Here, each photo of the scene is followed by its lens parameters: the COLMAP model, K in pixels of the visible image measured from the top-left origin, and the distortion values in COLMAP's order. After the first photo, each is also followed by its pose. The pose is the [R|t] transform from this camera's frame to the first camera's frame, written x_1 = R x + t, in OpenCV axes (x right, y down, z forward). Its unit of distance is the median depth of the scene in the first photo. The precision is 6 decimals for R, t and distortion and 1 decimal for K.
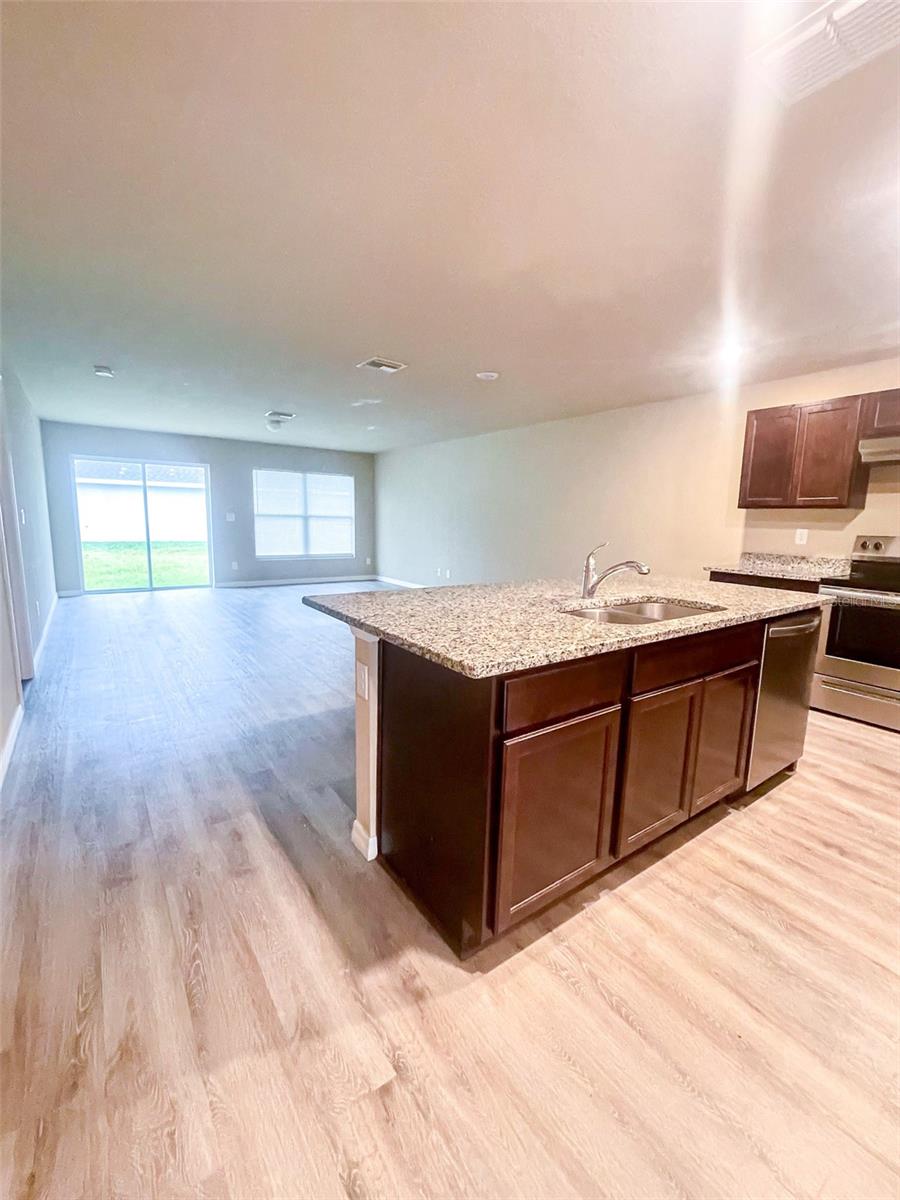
lens RADIAL K [[505.2, 0, 448.5], [0, 505.2, 596.5], [0, 0, 1]] dist [-0.001875, -0.000320]
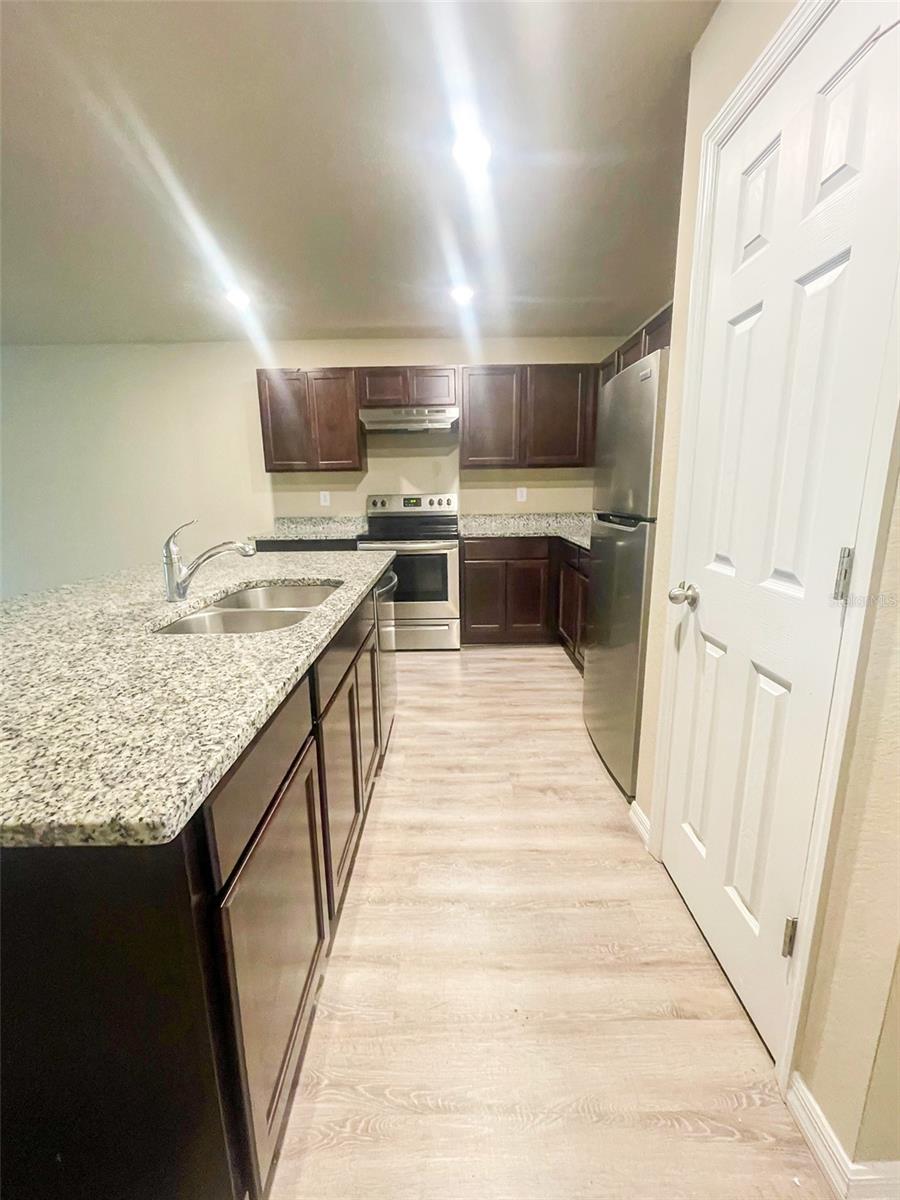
lens RADIAL K [[505.2, 0, 448.5], [0, 505.2, 596.5], [0, 0, 1]] dist [-0.001875, -0.000320]
pose [[0.581537, -0.204000, 0.787527, -0.061107], [0.154661, 0.978117, 0.139164, -0.042219], [-0.798683, 0.040871, 0.600362, 0.273772]]
